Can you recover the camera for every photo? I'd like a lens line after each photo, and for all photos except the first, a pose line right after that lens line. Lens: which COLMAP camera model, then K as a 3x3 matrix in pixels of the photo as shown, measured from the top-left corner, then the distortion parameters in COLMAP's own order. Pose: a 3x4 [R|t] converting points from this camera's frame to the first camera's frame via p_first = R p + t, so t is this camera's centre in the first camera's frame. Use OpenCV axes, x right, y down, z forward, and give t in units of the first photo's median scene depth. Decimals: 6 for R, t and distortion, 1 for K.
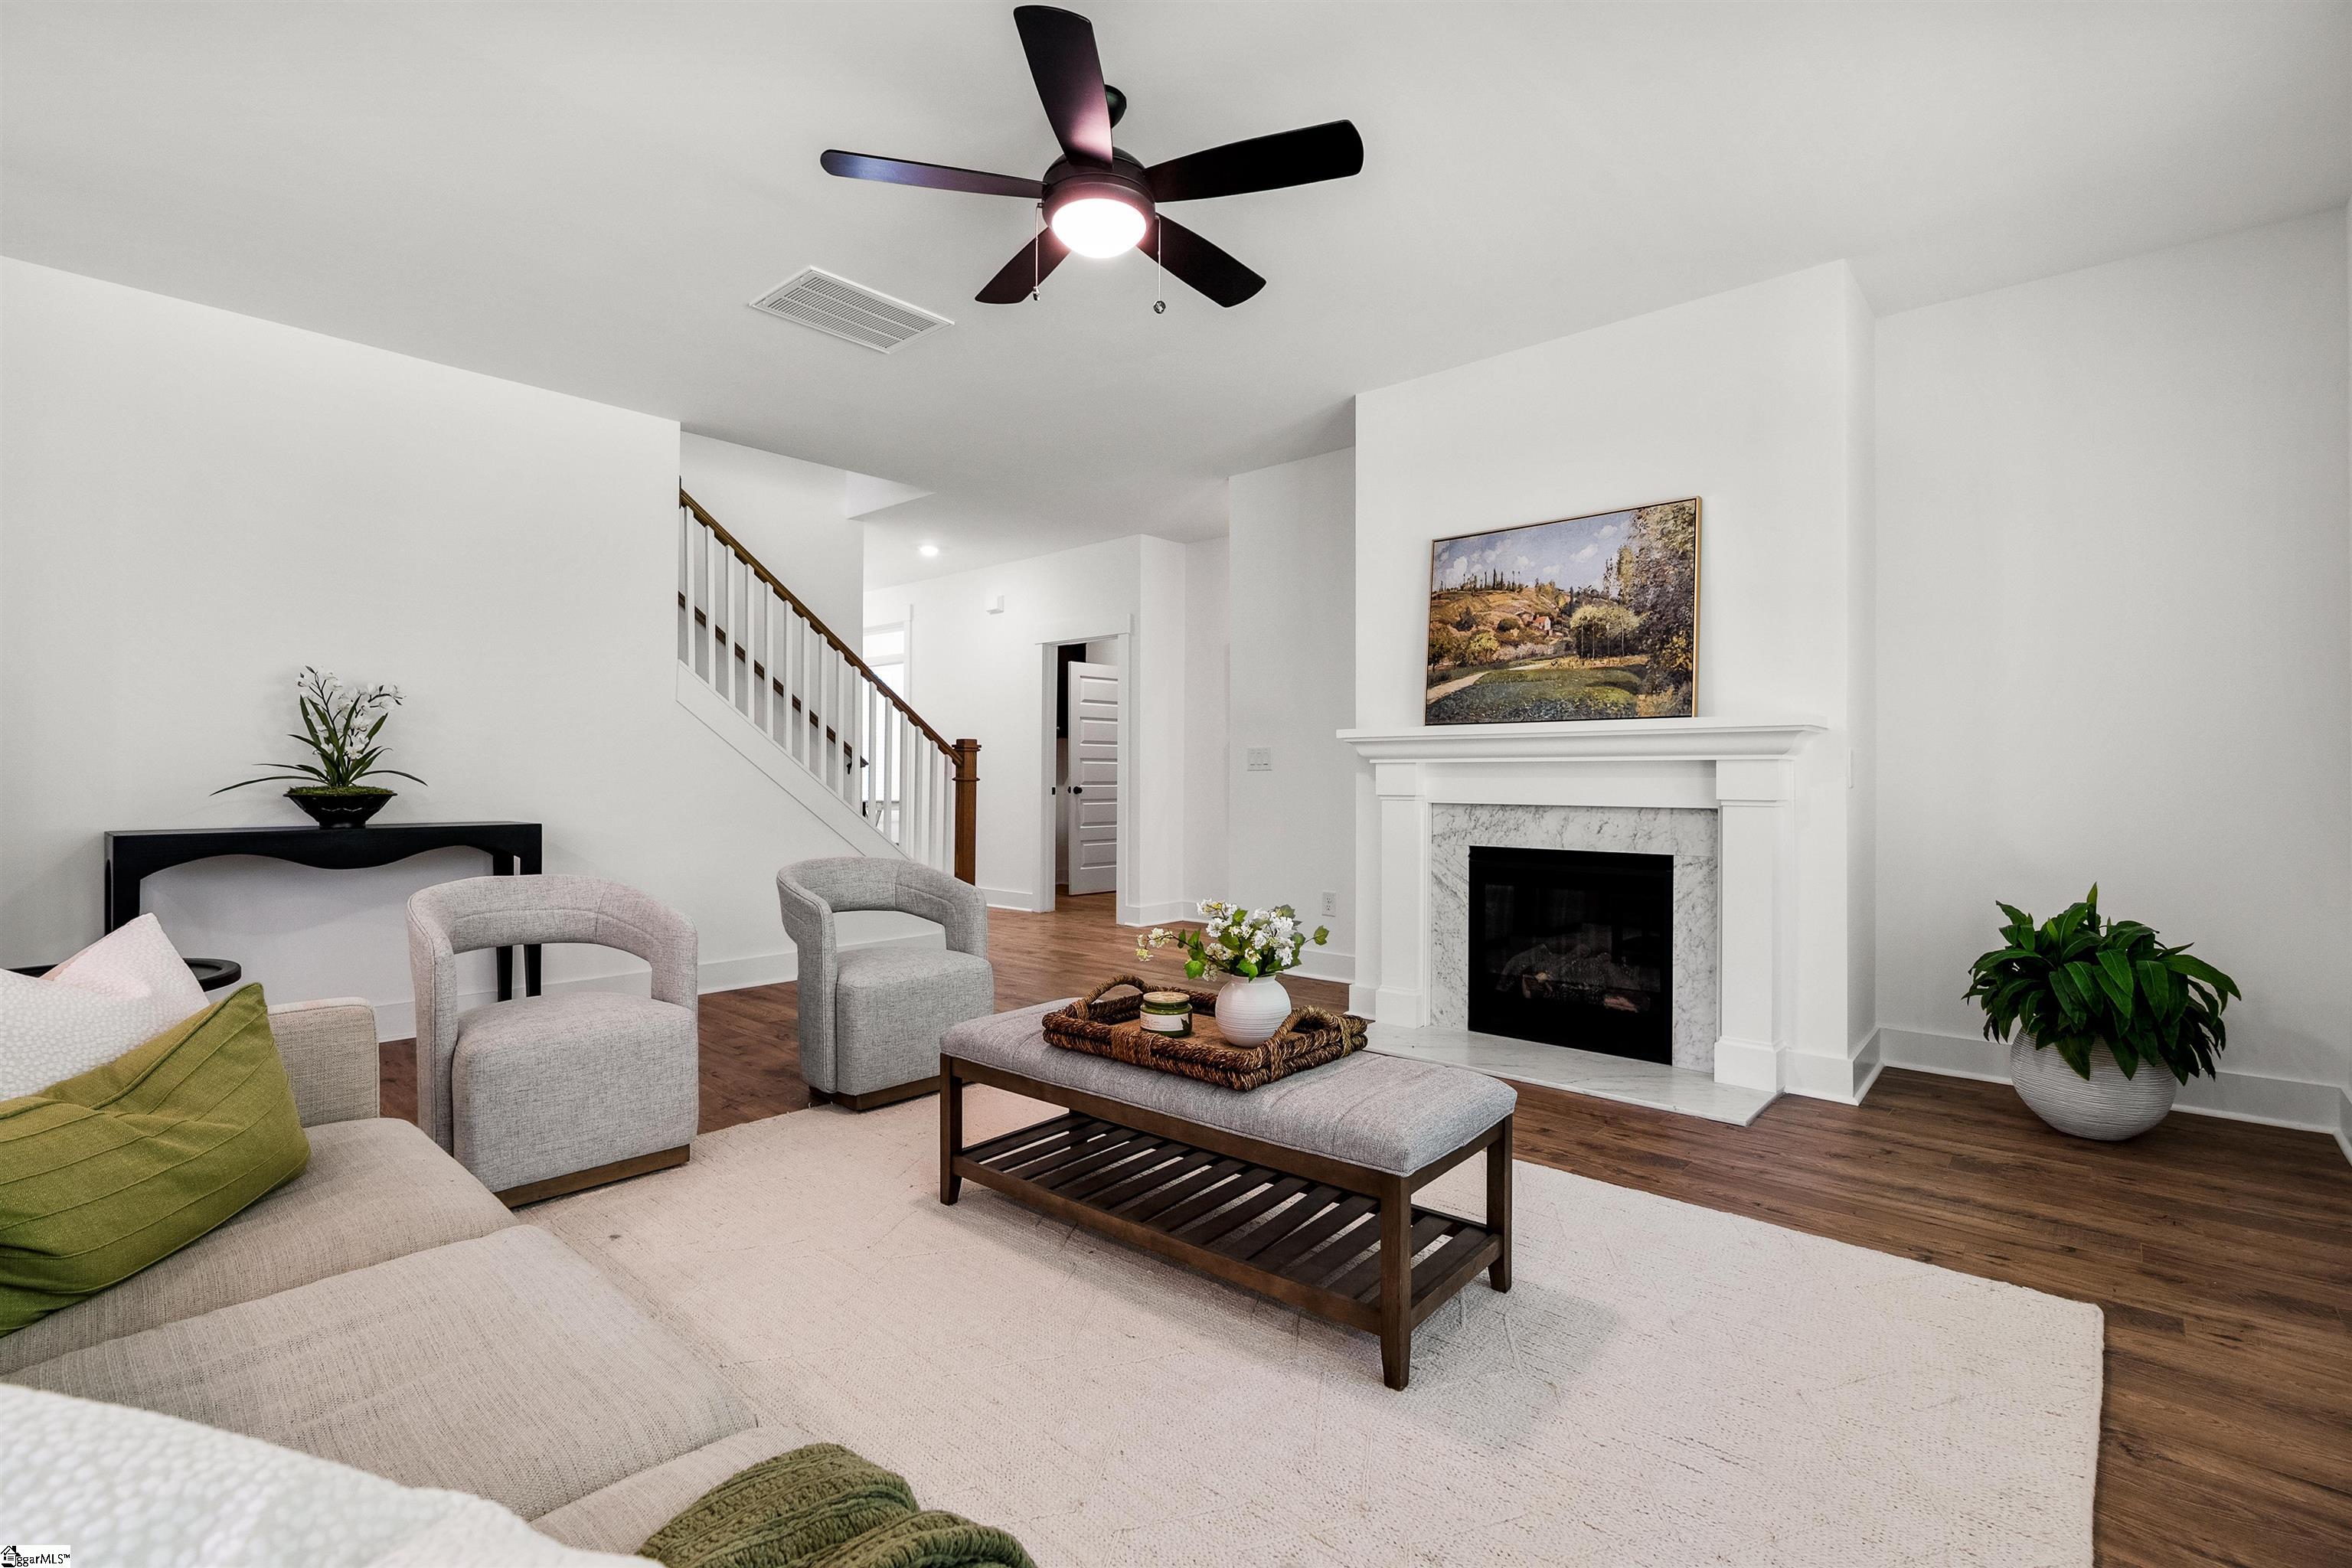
lens RADIAL K [[1071.9, 0, 1175.1], [0, 1071.9, 771.8], [0, 0, 1]] dist [-0.005166, 0.000387]
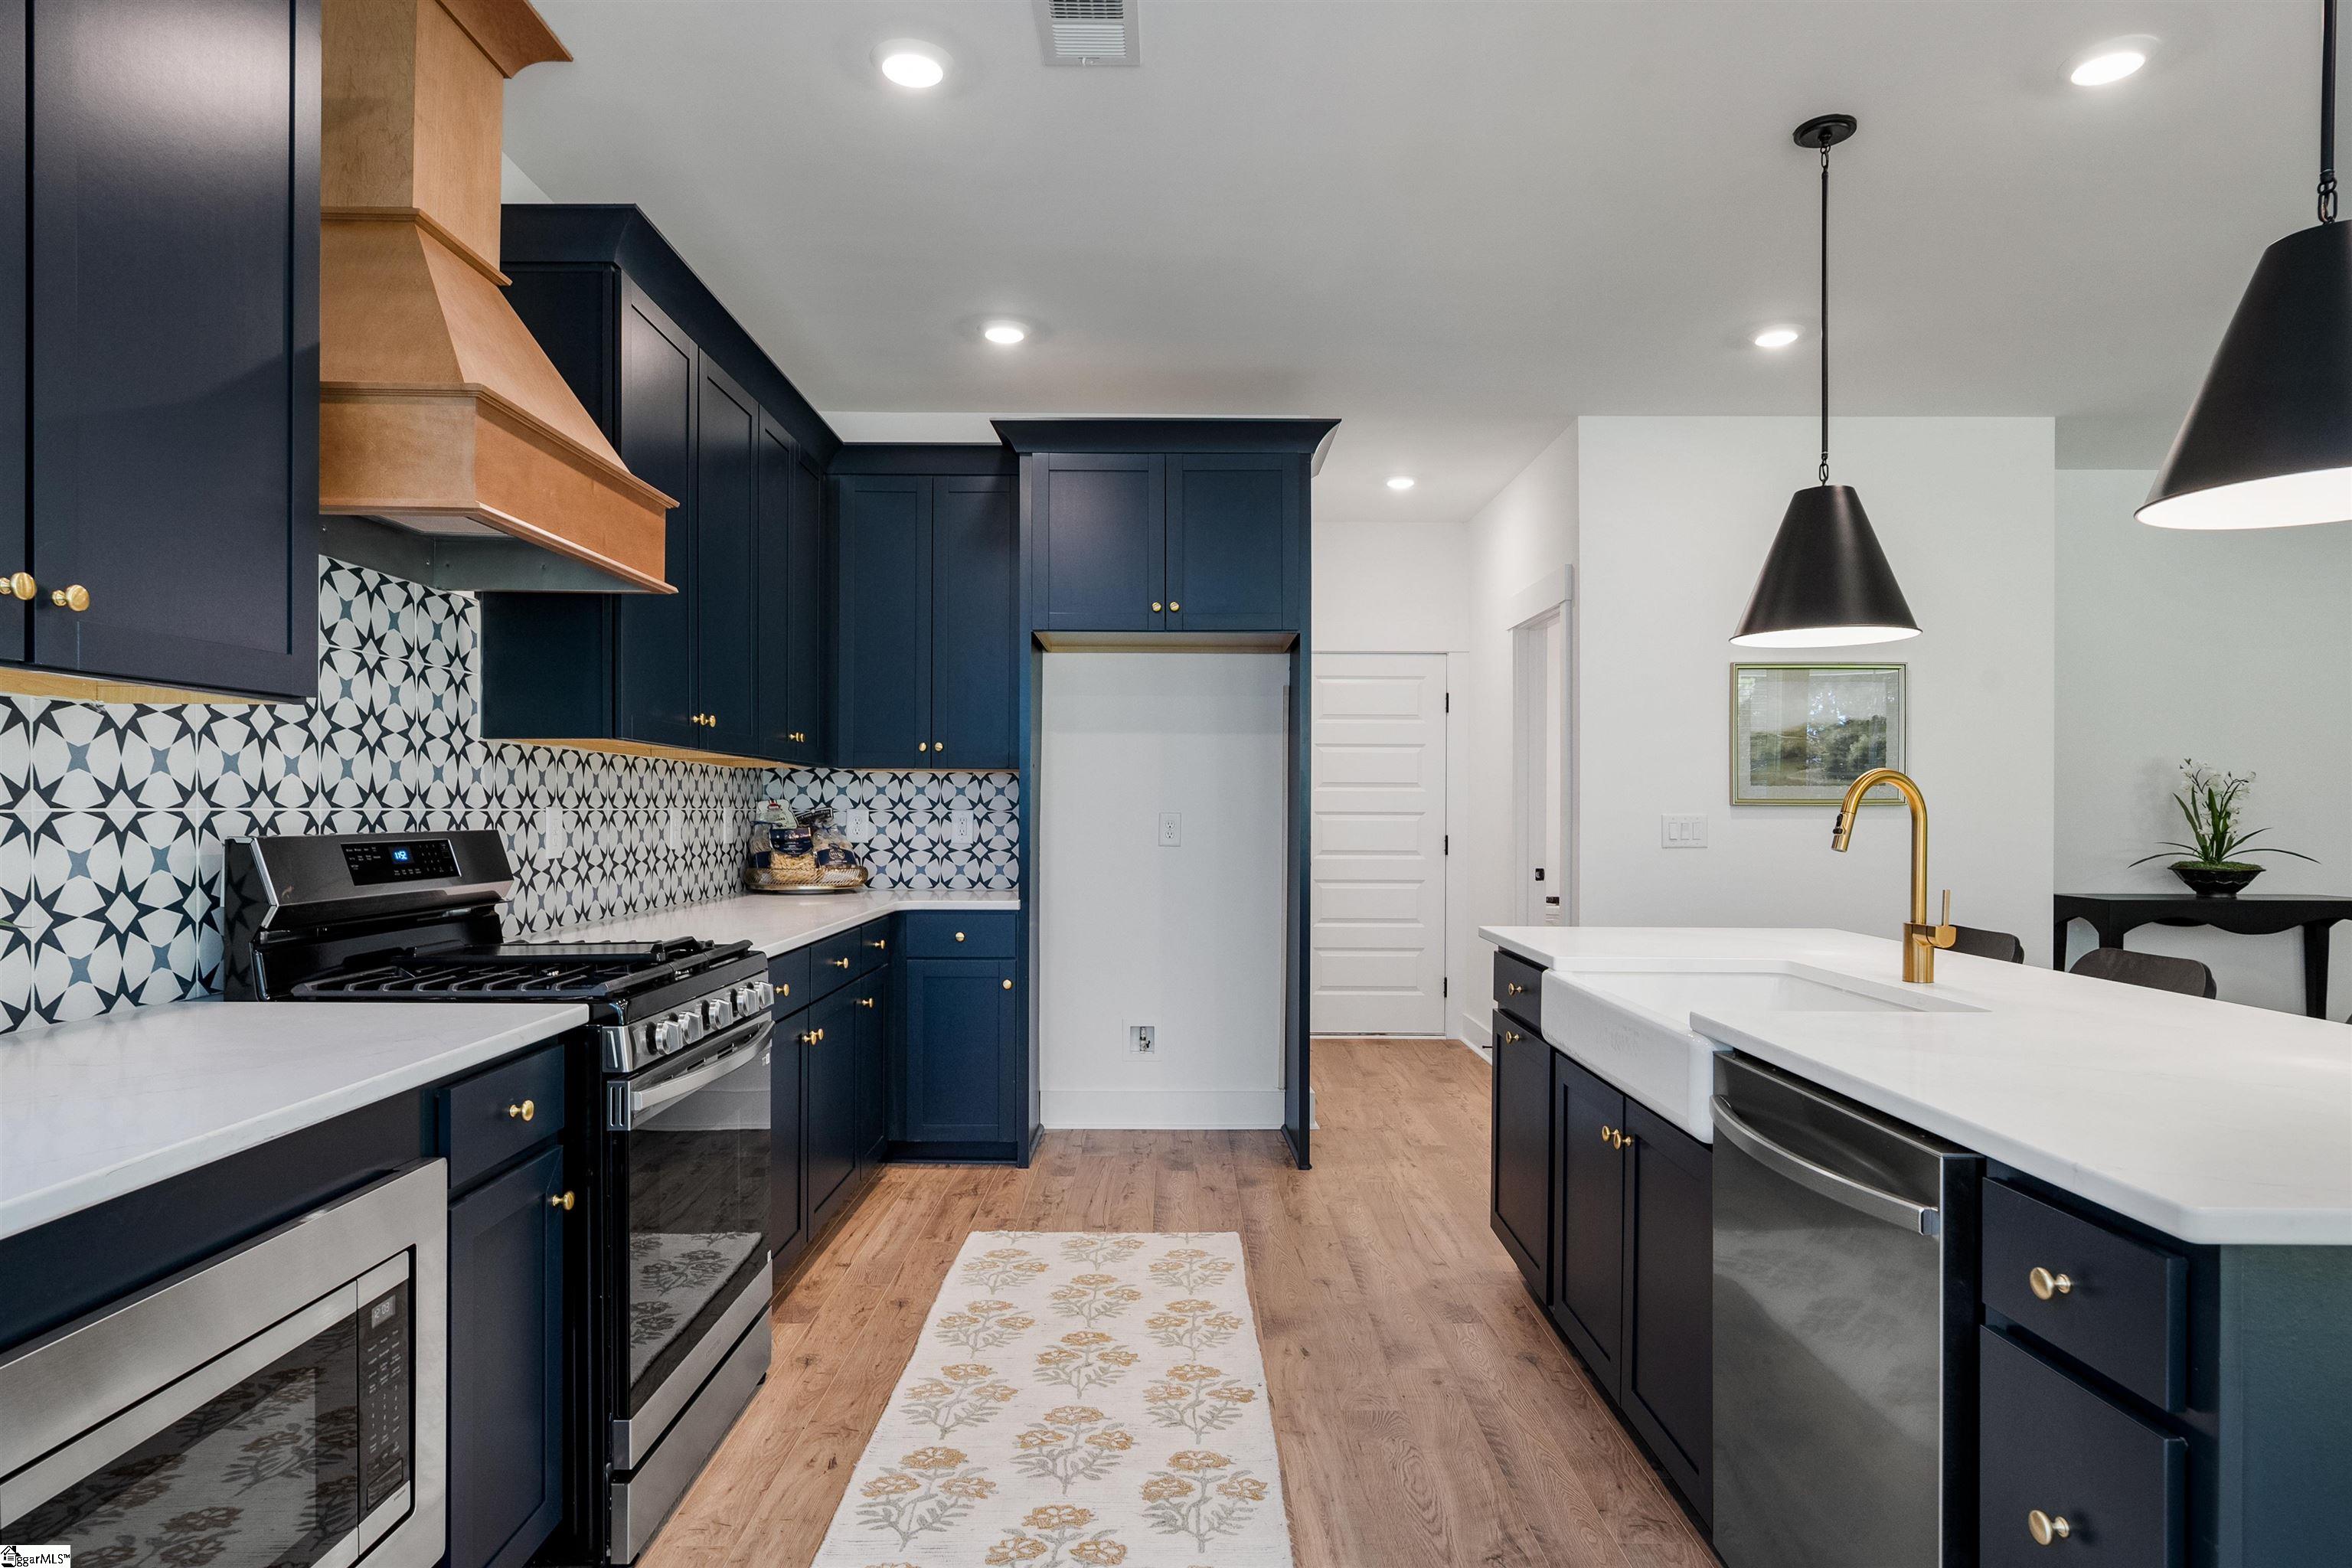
lens RADIAL K [[1264.4, 0, 1138.3], [0, 1264.4, 806.5], [0, 0, 1]] dist [-0.017156, 0.000020]
pose [[0.669405, -0.003836, -0.742888, -0.530389], [-0.002369, 0.999971, -0.007298, -0.032323], [0.742894, 0.006645, 0.669376, -0.731629]]
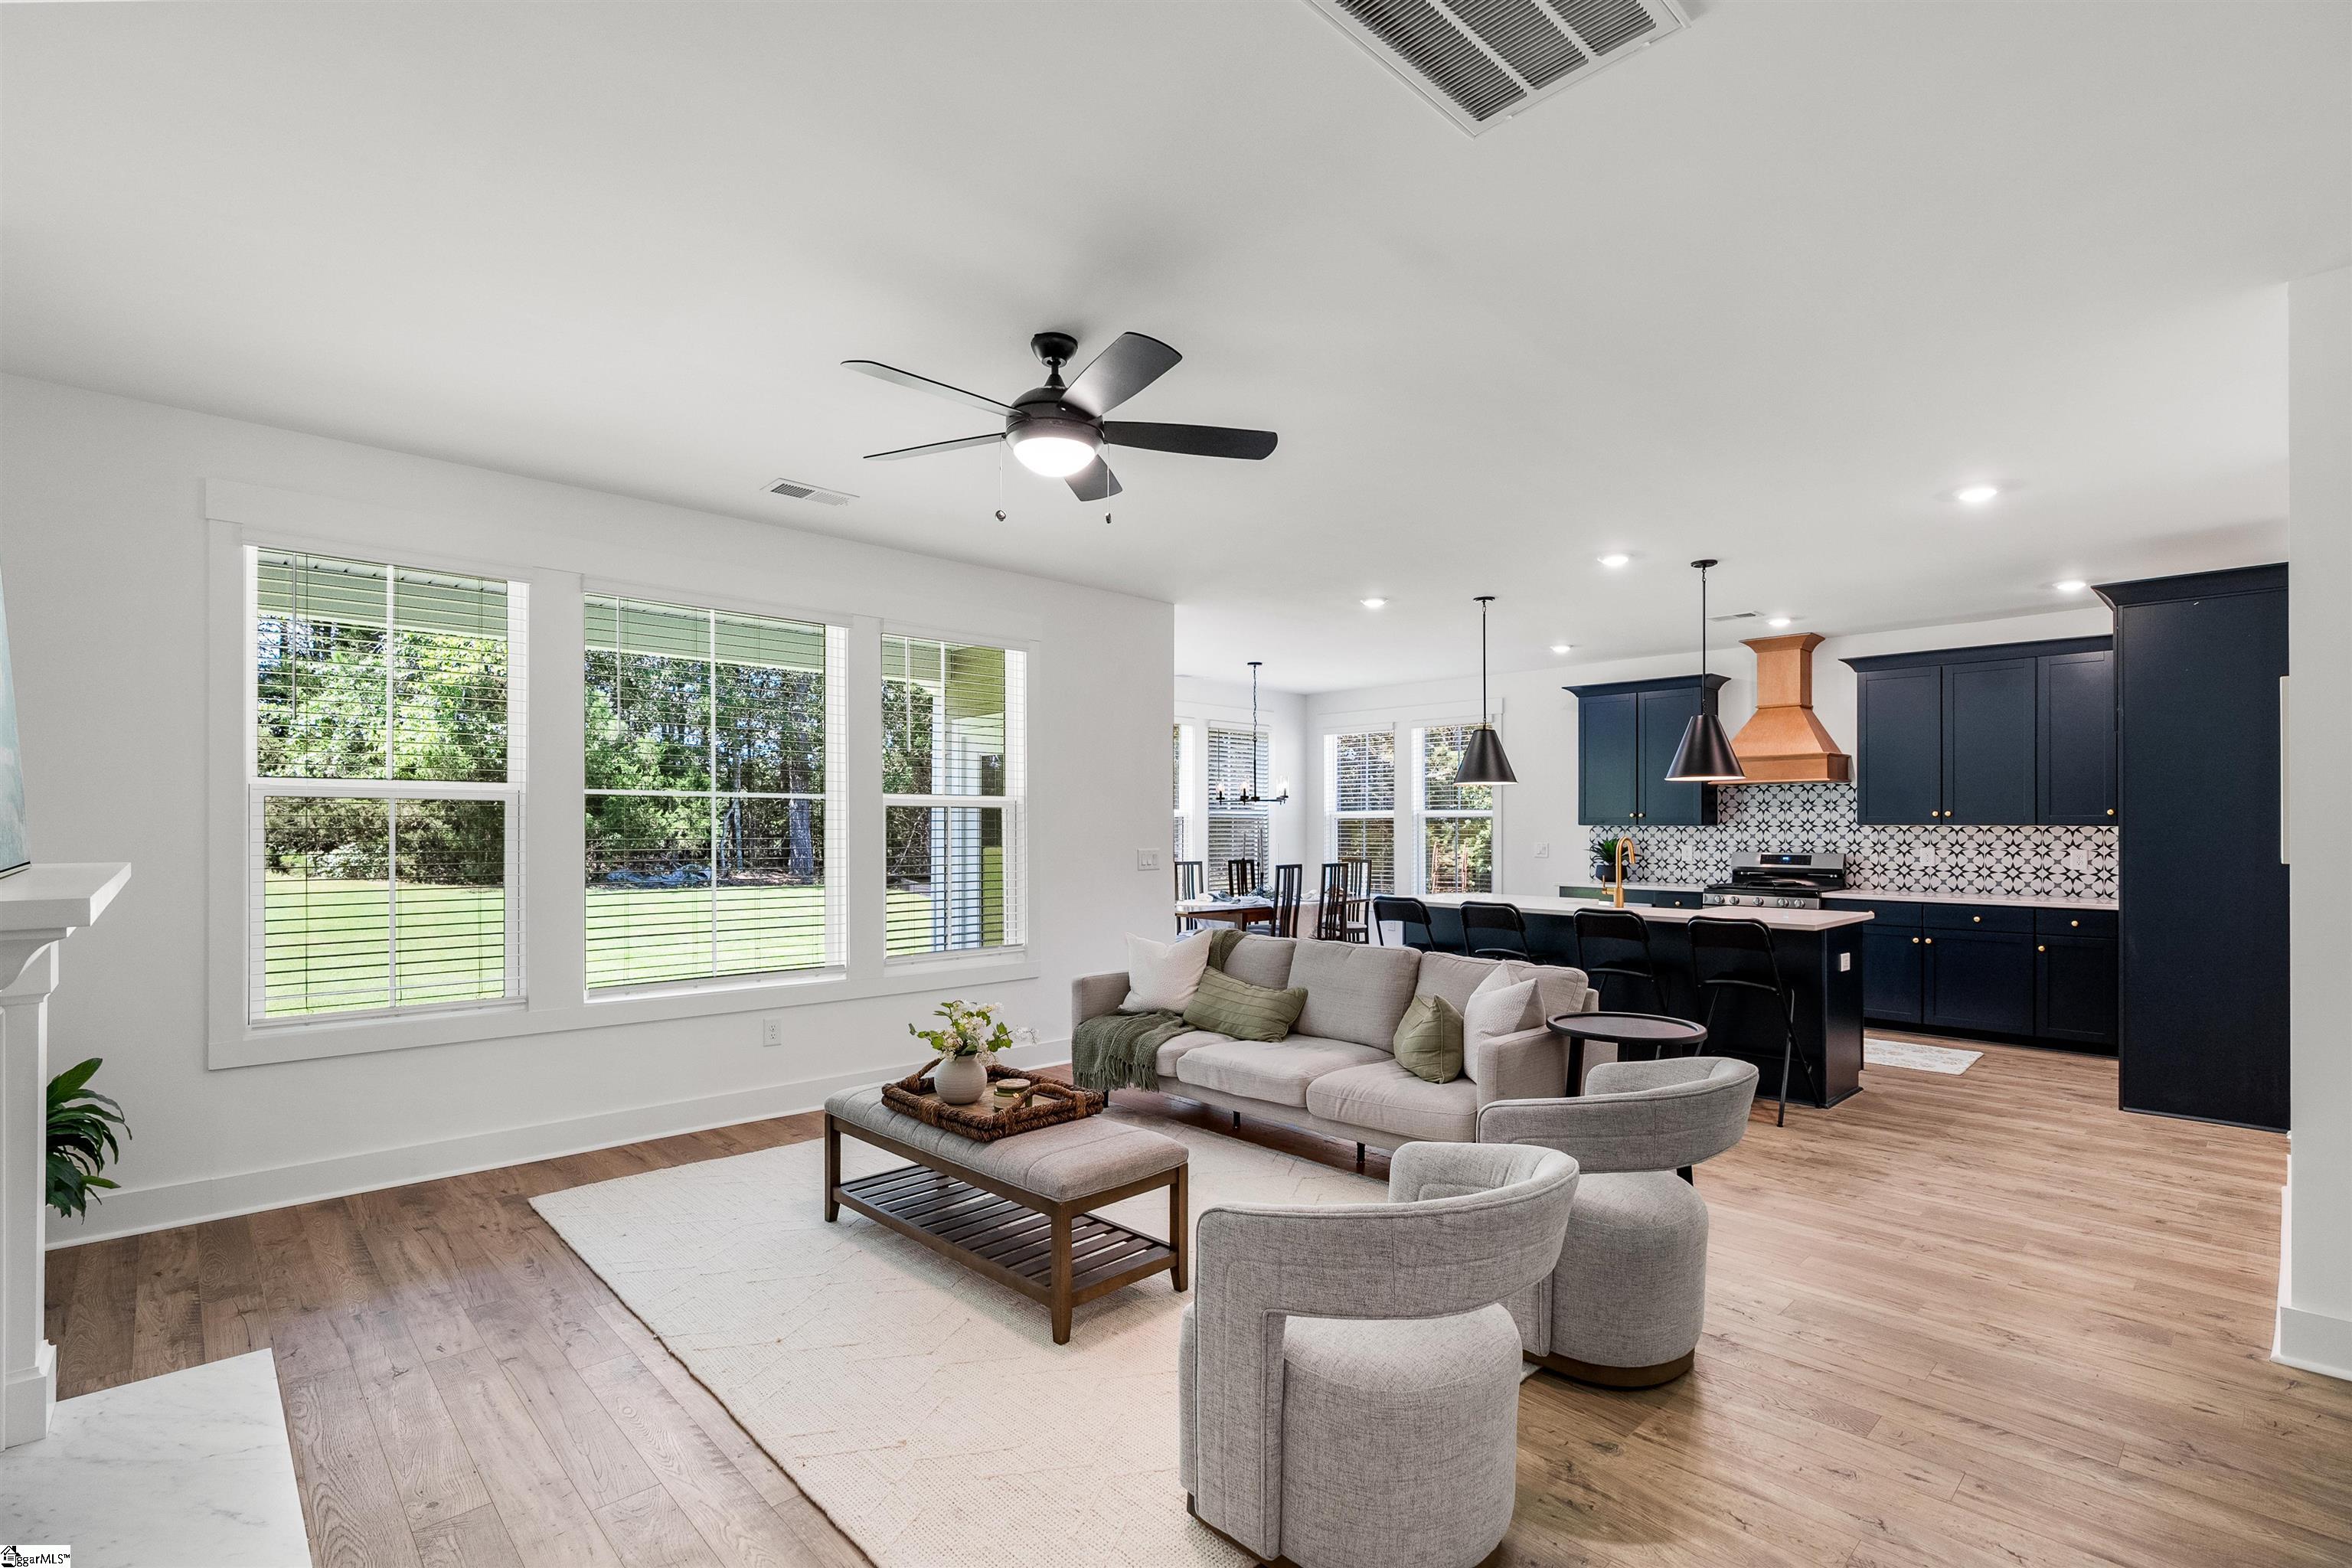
lens RADIAL K [[1071.9, 0, 1173.3], [0, 1071.9, 821.7], [0, 0, 1]] dist [-0.005166, 0.000387]
pose [[-0.997360, -0.003201, 0.072545, -0.218015], [-0.003839, 0.999955, -0.008658, -0.057821], [-0.072514, -0.008913, -0.997328, 1.343315]]
